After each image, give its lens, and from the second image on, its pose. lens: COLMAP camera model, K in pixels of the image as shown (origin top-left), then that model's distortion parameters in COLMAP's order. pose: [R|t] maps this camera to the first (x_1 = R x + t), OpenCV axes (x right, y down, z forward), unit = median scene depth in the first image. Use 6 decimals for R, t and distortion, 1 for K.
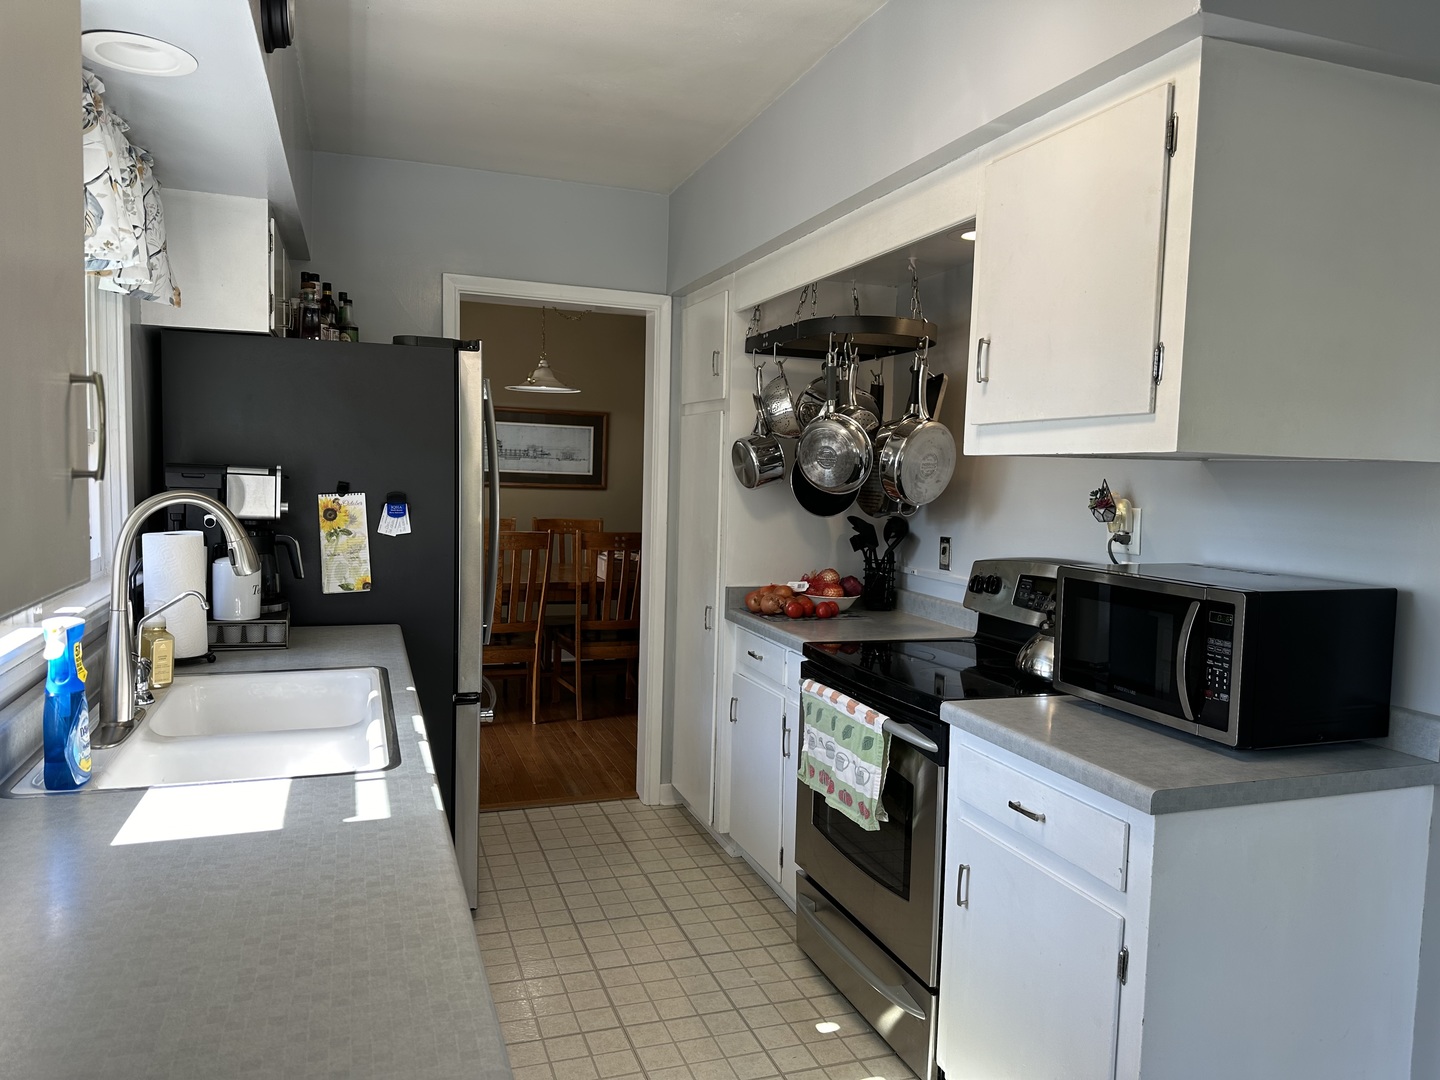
lens RADIAL K [[1014.4, 0, 720.0], [0, 1014.4, 540.0], [0, 0, 1]] dist [0.139806, -0.182565]
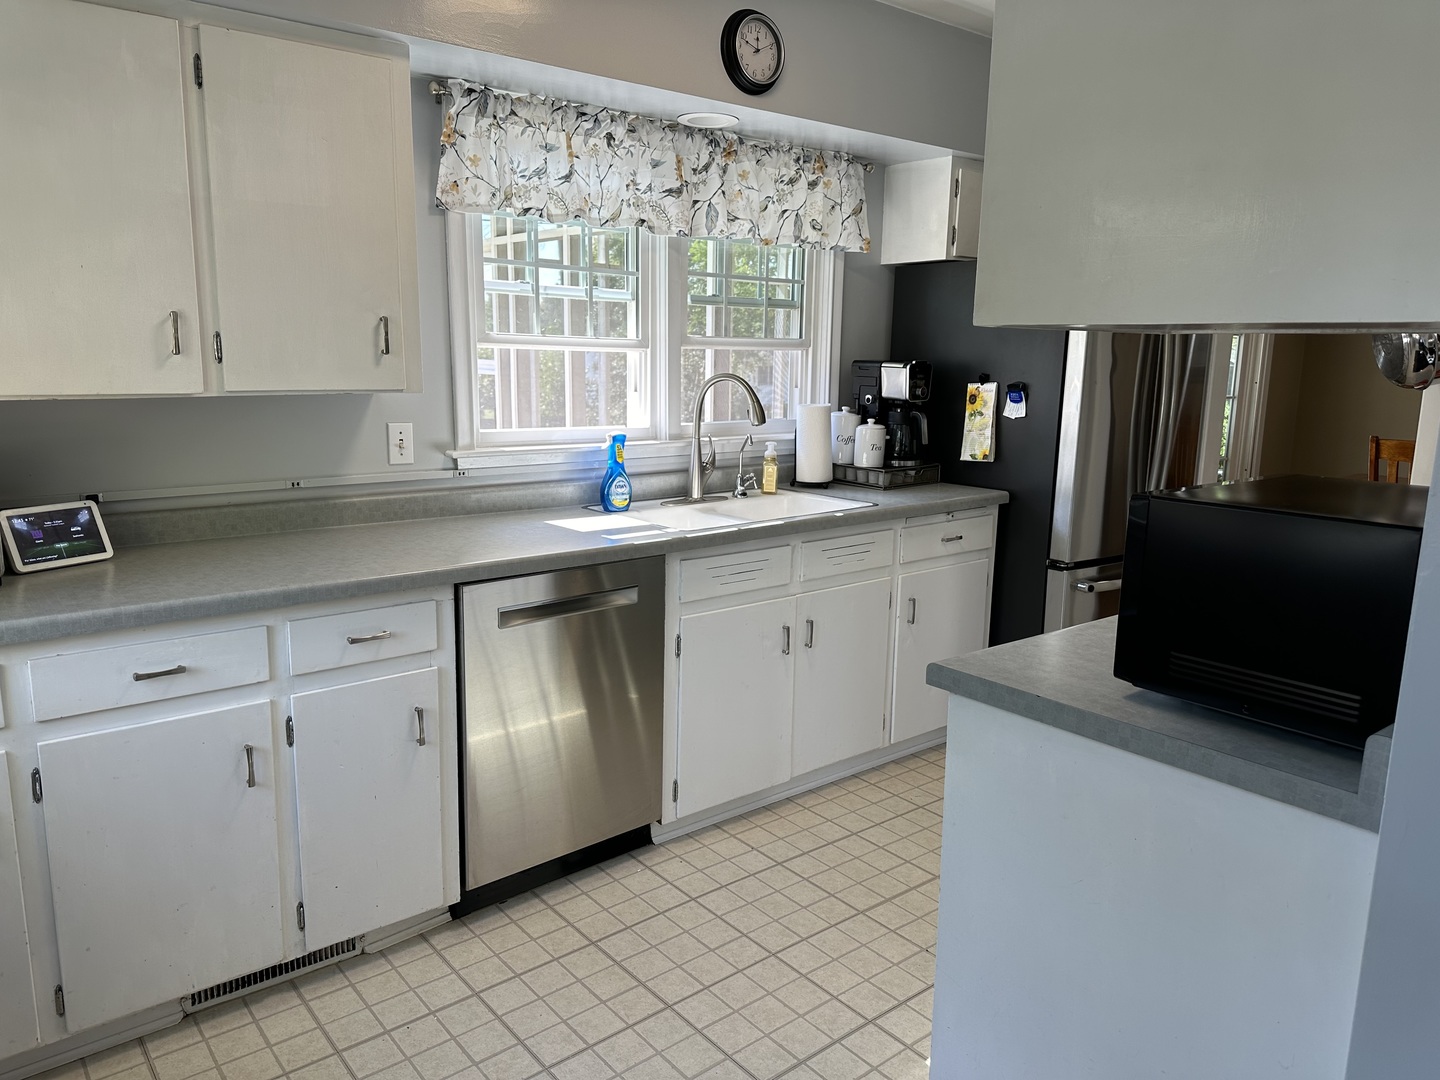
lens RADIAL K [[1014.4, 0, 720.0], [0, 1014.4, 540.0], [0, 0, 1]] dist [0.139806, -0.182565]
pose [[0.352062, 0.150964, -0.923722, 0.716338], [-0.072442, 0.988342, 0.133915, 0.000577], [0.933169, 0.019770, 0.358893, 0.250434]]
